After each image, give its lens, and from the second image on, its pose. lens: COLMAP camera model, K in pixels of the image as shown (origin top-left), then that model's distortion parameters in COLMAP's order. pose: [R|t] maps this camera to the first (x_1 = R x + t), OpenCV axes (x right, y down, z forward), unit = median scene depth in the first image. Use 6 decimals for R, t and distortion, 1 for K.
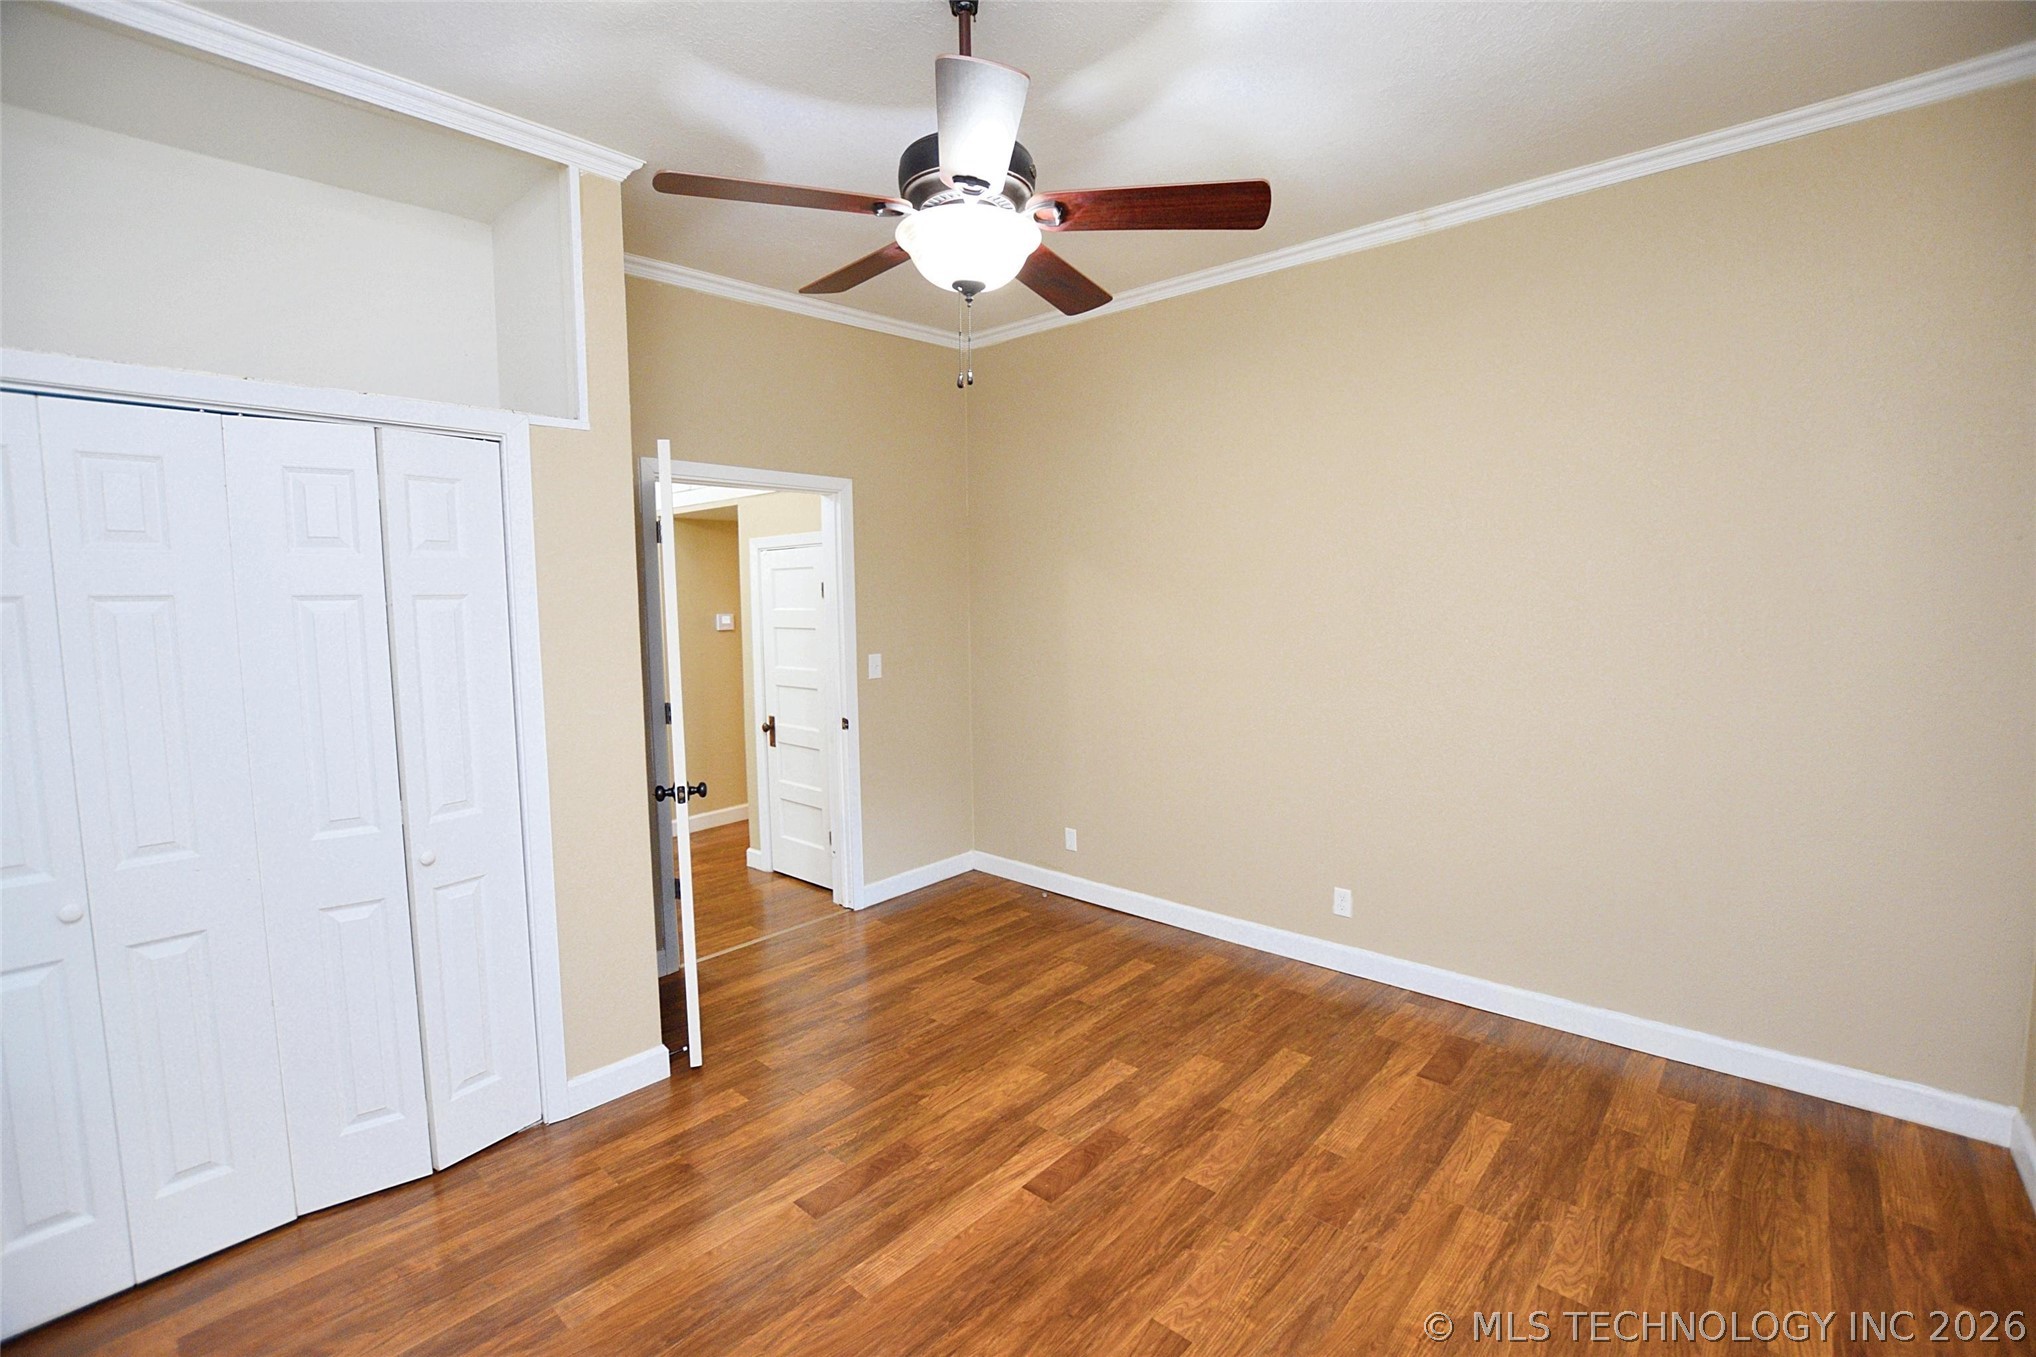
lens RADIAL K [[897.4, 0, 1018.9], [0, 897.4, 674.4], [0, 0, 1]] dist [-0.031754, 0.000911]
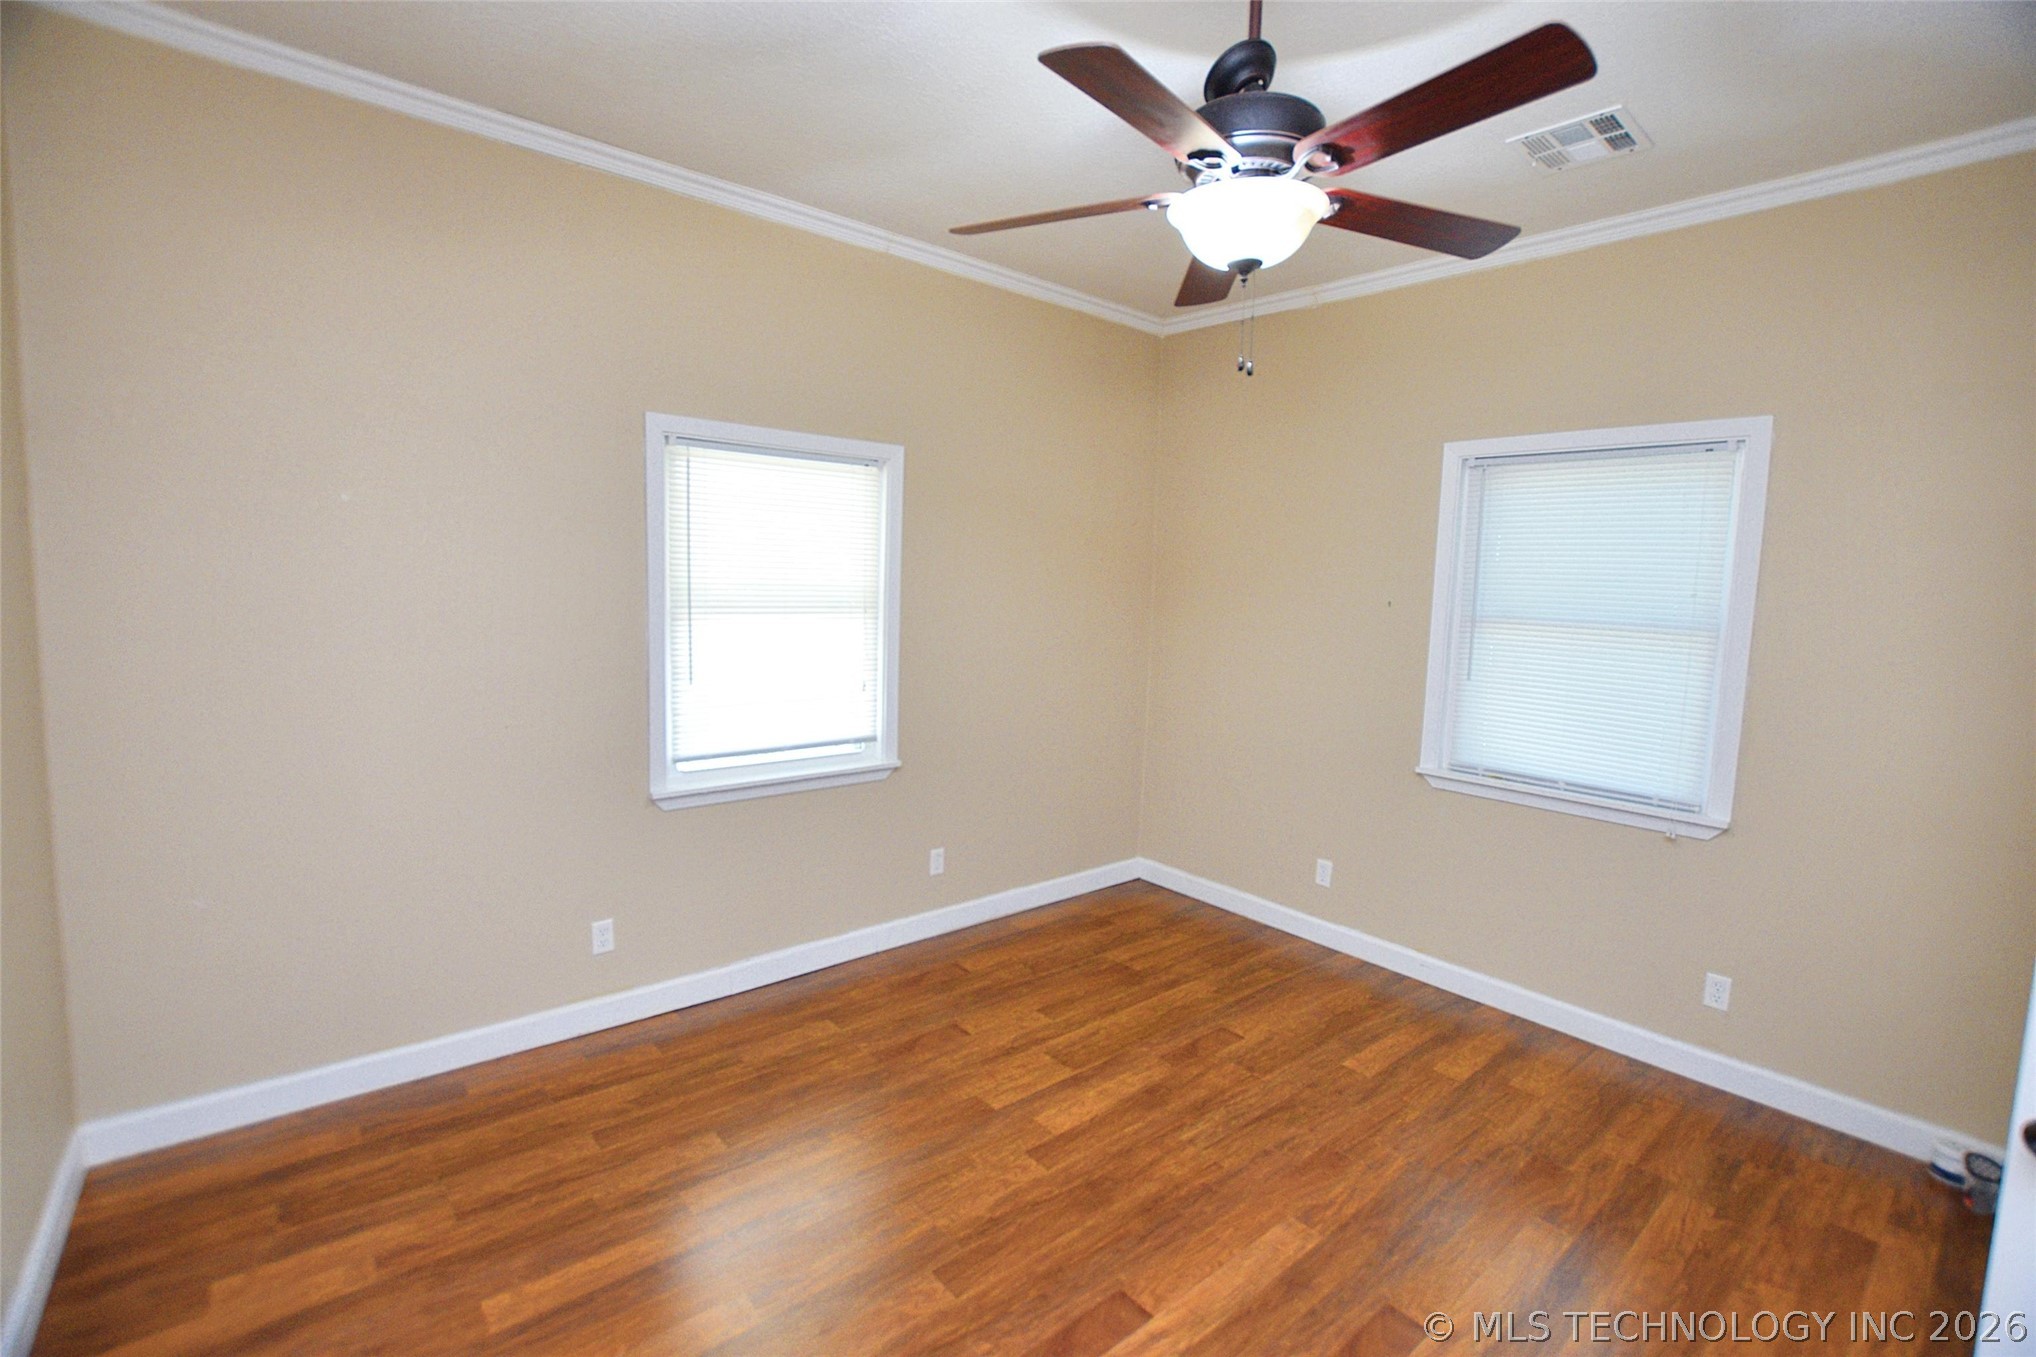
lens RADIAL K [[897.4, 0, 1017.3], [0, 897.4, 676.0], [0, 0, 1]] dist [-0.031754, 0.000911]
pose [[-0.990332, -0.030157, 0.135396, 0.038739], [-0.003375, 0.981031, 0.193820, -0.176275], [-0.138673, 0.191490, -0.971649, 1.839912]]
